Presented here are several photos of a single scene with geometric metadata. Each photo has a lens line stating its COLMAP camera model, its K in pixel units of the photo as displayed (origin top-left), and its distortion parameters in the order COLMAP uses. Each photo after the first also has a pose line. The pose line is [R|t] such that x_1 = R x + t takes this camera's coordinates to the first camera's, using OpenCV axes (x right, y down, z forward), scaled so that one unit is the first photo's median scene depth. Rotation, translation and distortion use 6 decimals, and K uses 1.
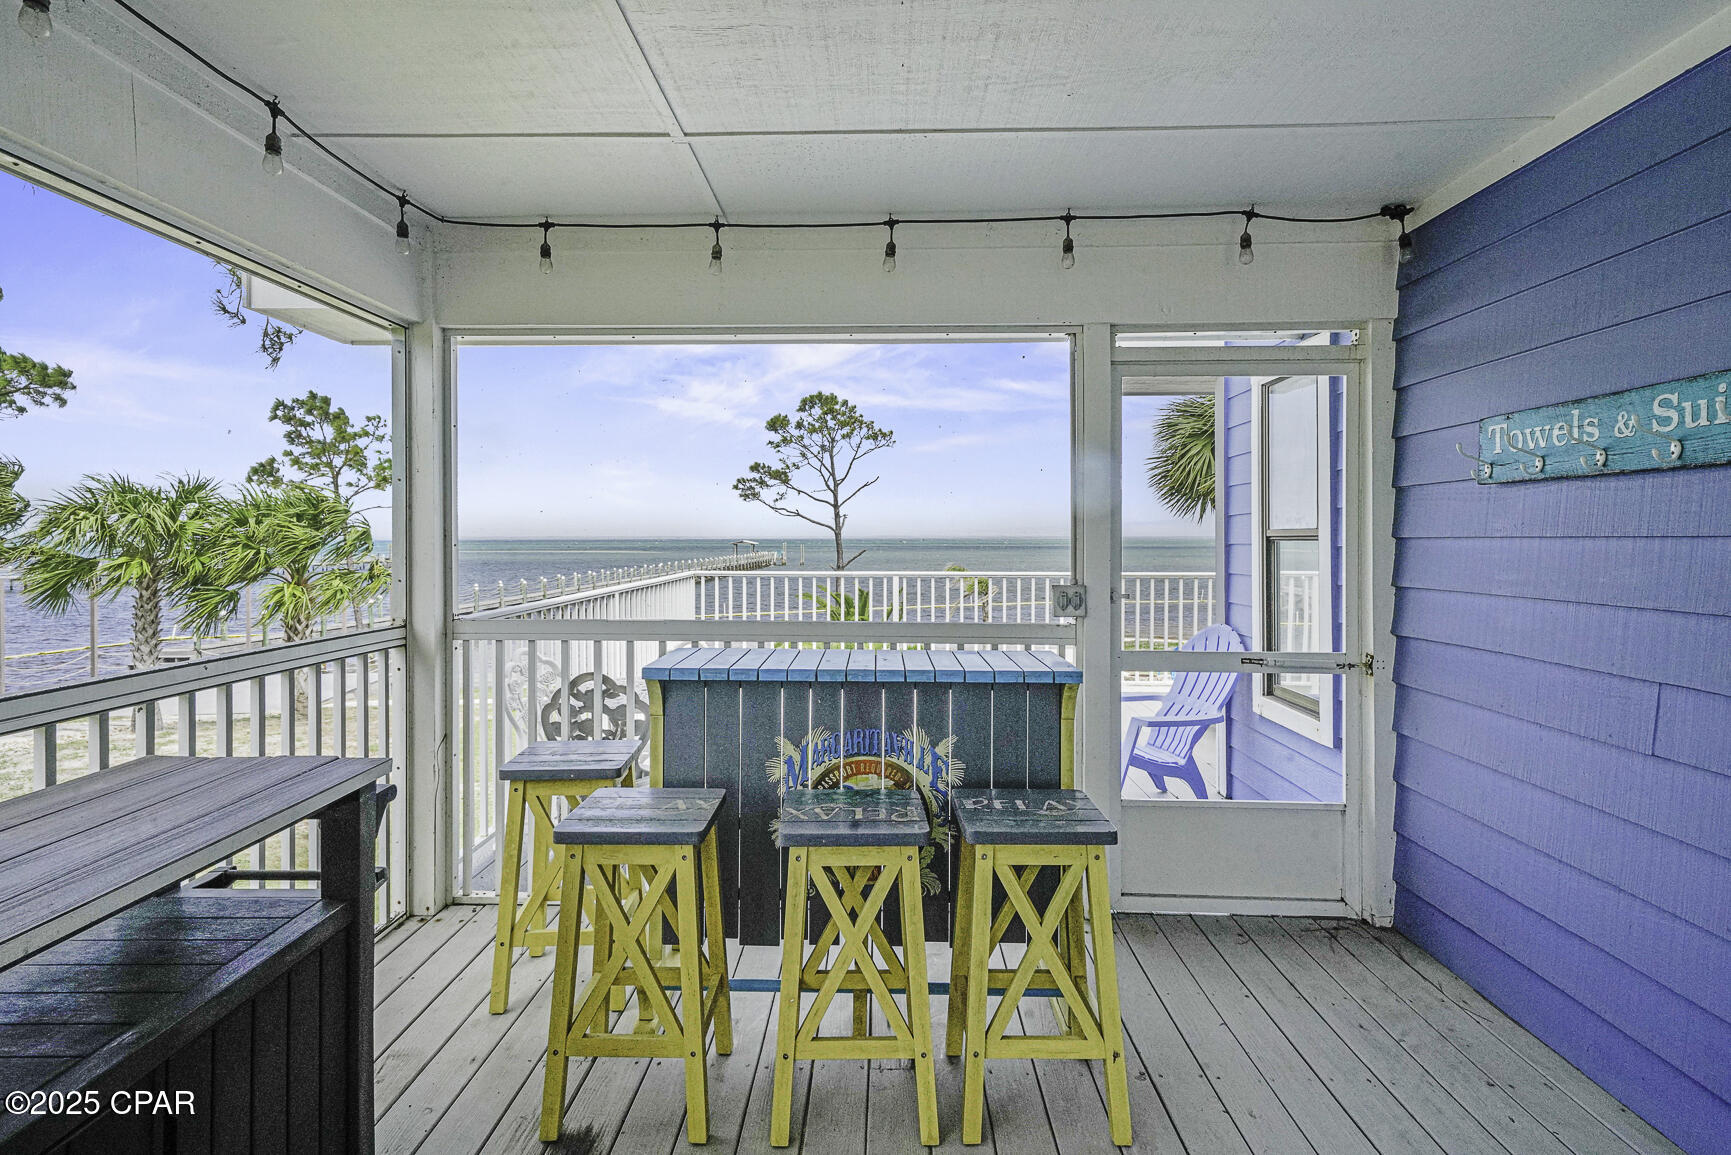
lens RADIAL K [[893.4, 0, 866.4], [0, 893.4, 537.6], [0, 0, 1]] dist [0.010637, -0.000617]
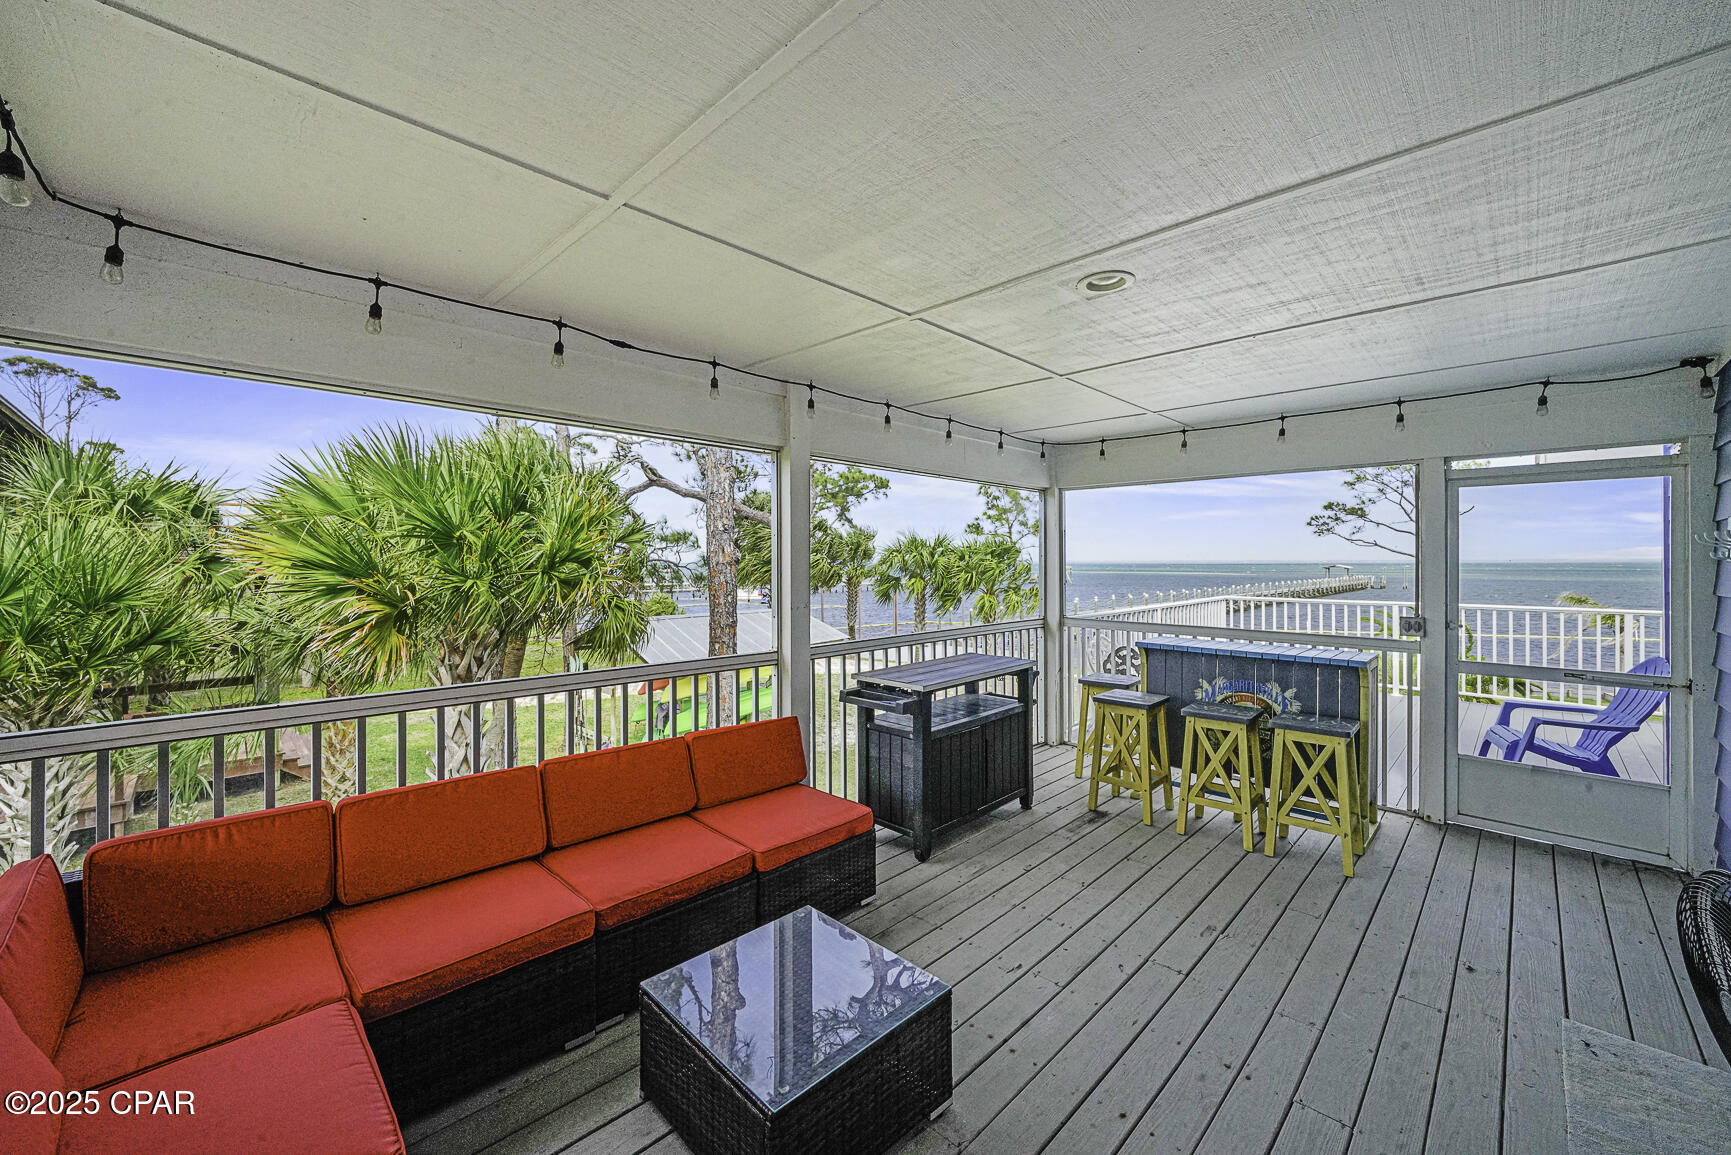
lens RADIAL K [[667.3, 0, 858.6], [0, 667.3, 566.7], [0, 0, 1]] dist [0.001656, 0.000430]
pose [[0.727236, 0.003615, -0.686378, 0.321693], [0.000171, 0.999985, 0.005447, -0.045569], [0.686387, -0.004078, 0.727225, -0.586867]]
